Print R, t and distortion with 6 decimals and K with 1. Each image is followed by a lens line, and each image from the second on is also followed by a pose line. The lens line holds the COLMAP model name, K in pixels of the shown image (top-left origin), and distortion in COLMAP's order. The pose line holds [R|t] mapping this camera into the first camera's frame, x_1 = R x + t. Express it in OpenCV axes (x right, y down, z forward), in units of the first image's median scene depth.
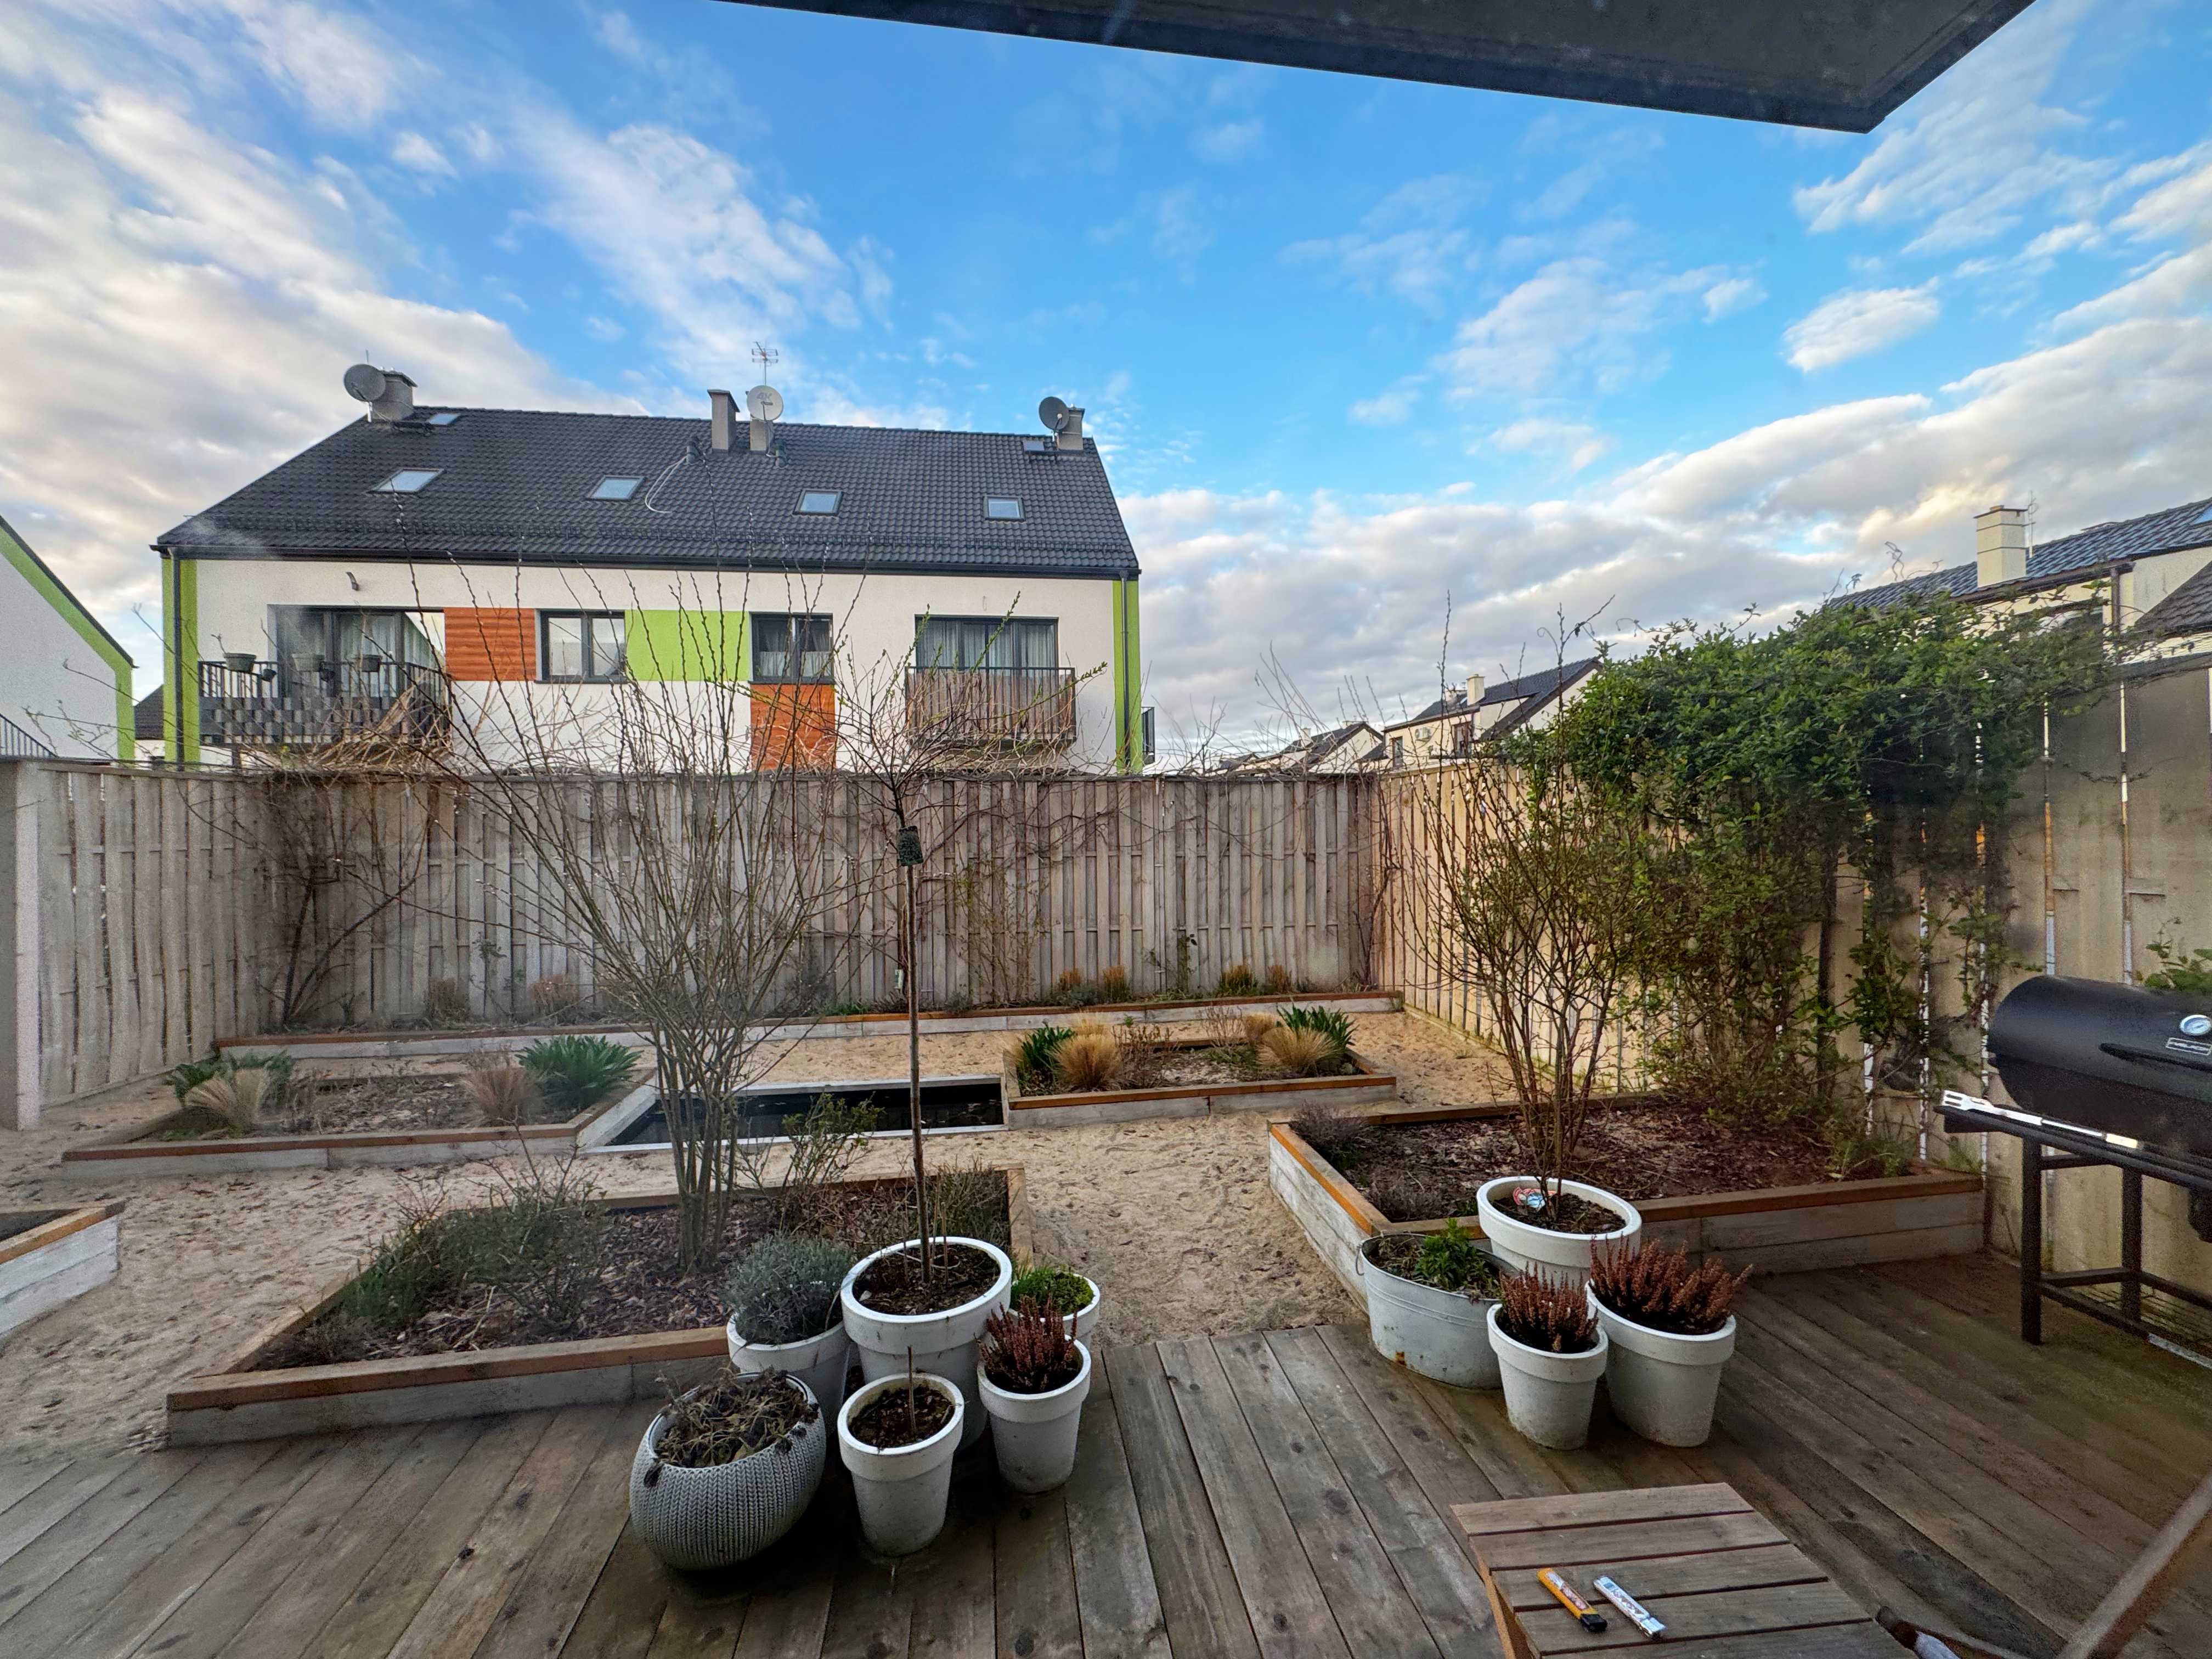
lens RADIAL K [[893.6, 0, 1093.0], [0, 893.6, 834.0], [0, 0, 1]] dist [-0.000657, -0.000245]
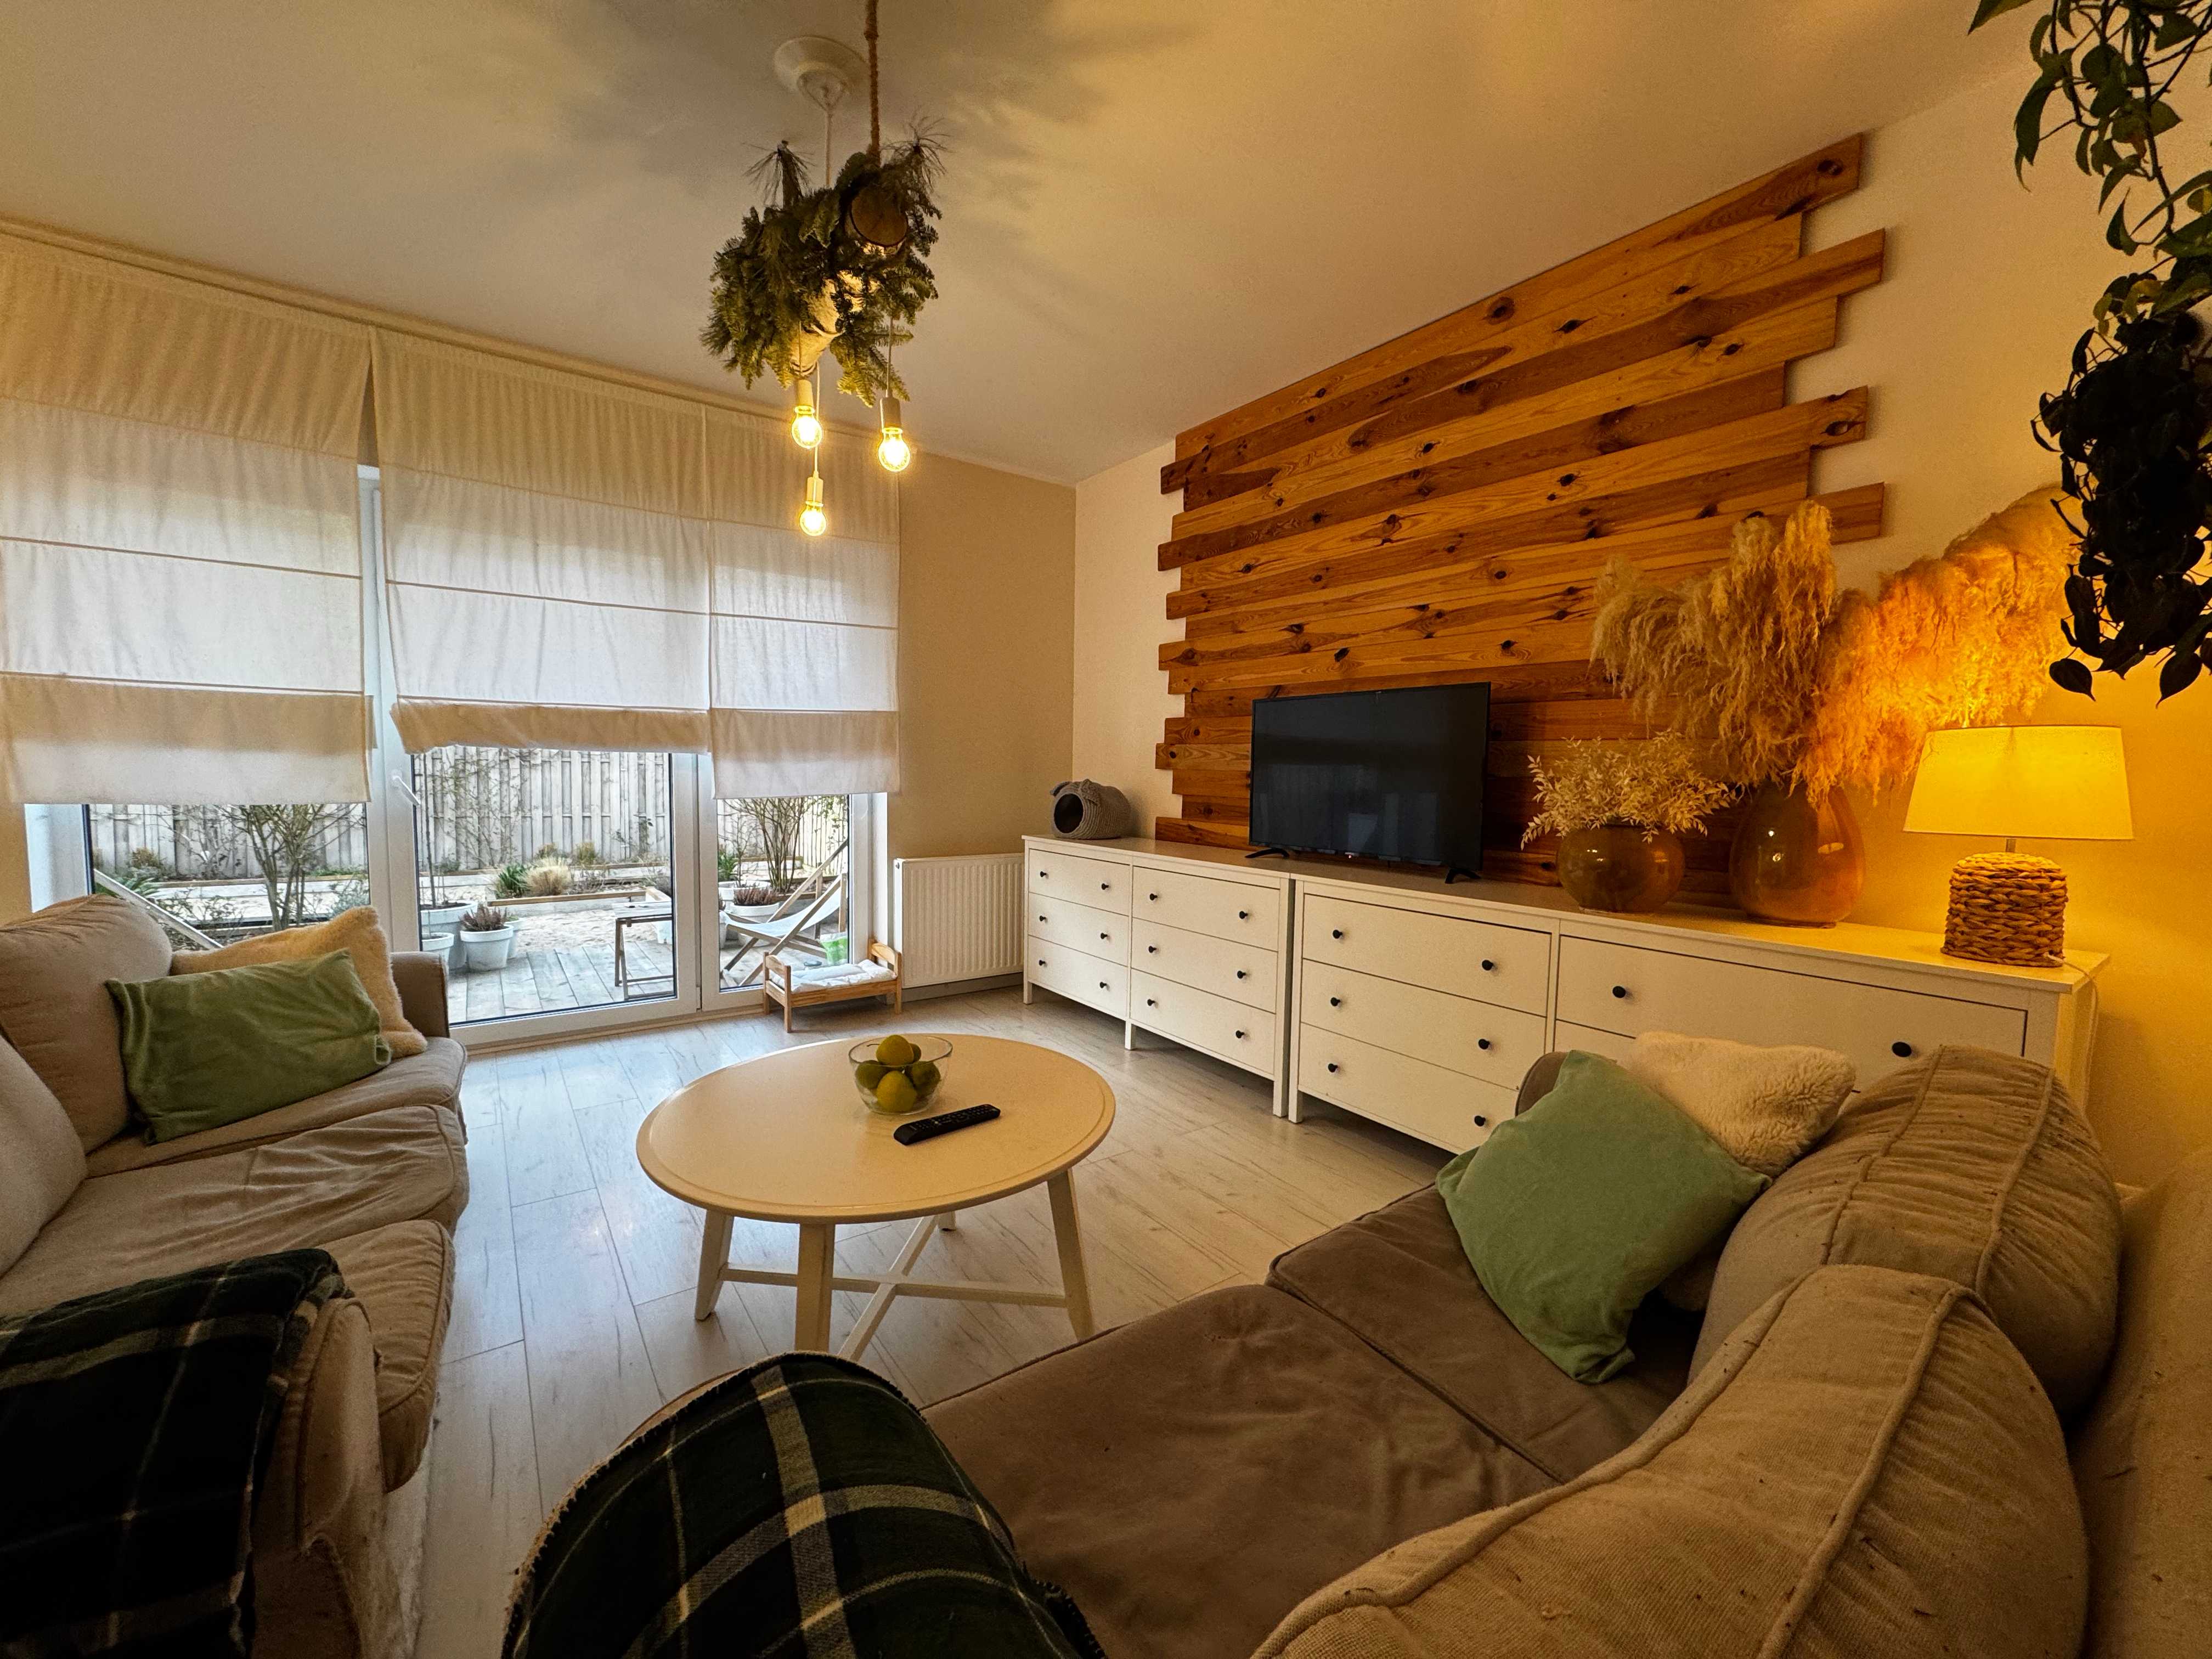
lens RADIAL K [[893.6, 0, 1116.2], [0, 893.6, 826.4], [0, 0, 1]] dist [-0.000657, -0.000245]
pose [[0.877279, 0.000245, 0.479980, 0.079746], [-0.031652, 0.997853, 0.057343, 0.019610], [-0.478936, -0.065498, 0.875403, -0.599375]]
